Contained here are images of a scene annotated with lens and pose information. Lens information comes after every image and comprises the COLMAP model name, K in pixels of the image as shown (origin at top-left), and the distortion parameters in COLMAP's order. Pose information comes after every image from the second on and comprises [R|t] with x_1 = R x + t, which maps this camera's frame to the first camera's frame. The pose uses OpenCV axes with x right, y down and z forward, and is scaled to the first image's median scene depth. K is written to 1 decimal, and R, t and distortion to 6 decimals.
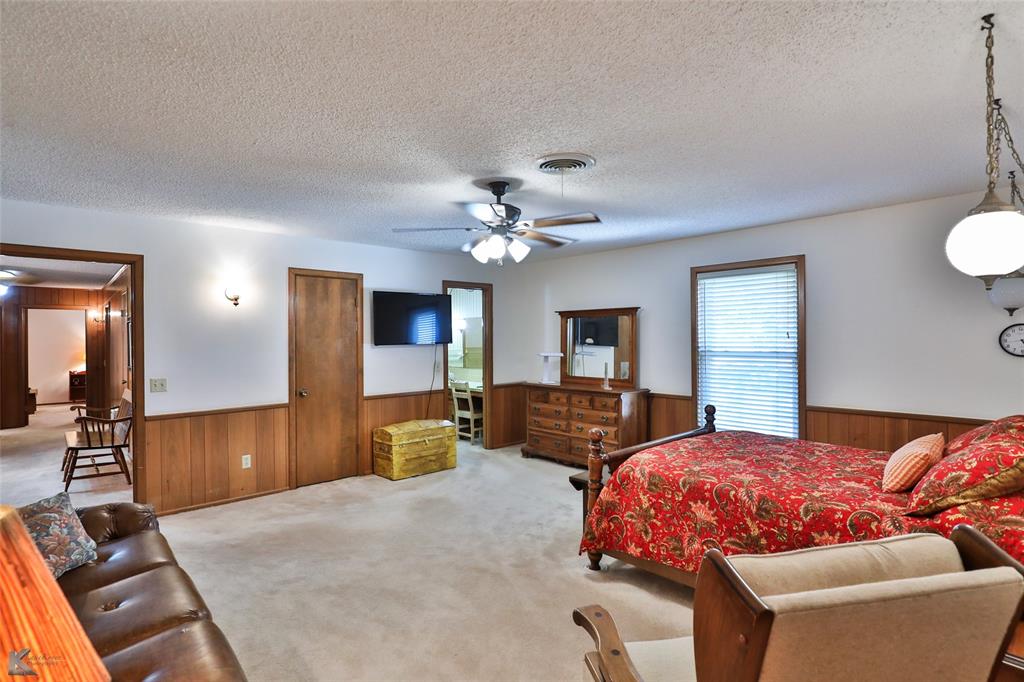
lens RADIAL K [[496.8, 0, 509.6], [0, 496.8, 340.9], [0, 0, 1]] dist [-0.011957, 0.002539]
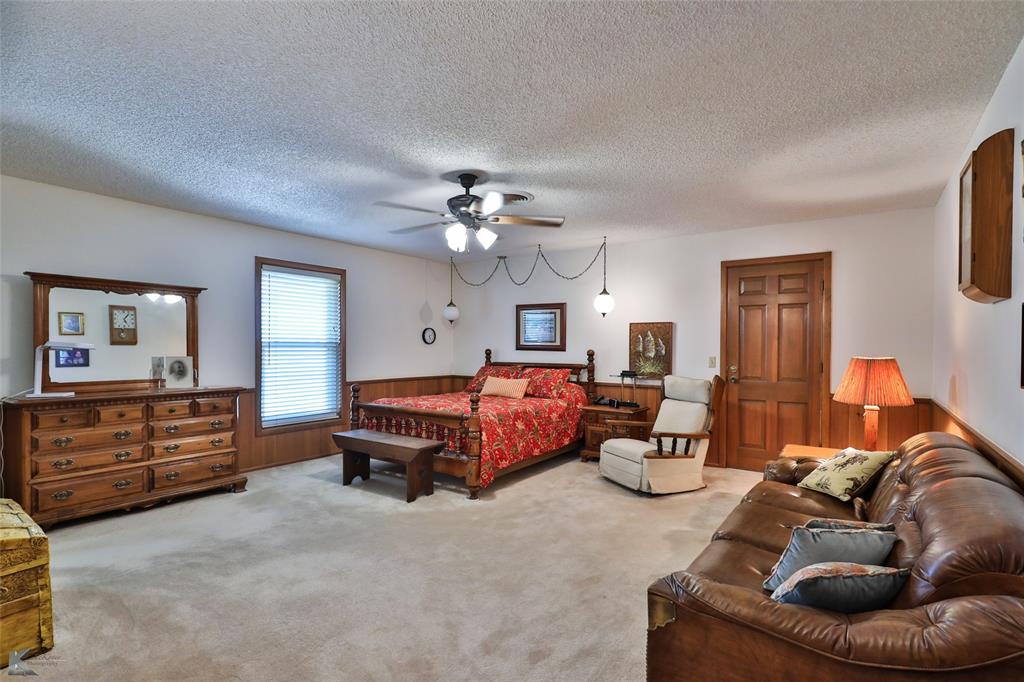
lens RADIAL K [[496.8, 0, 508.4], [0, 496.8, 347.9], [0, 0, 1]] dist [-0.011957, 0.002539]
pose [[-0.192407, 0.003476, 0.981309, -0.694169], [-0.000680, 0.999993, -0.003675, 0.036799], [-0.981315, -0.001374, -0.192404, 0.703836]]
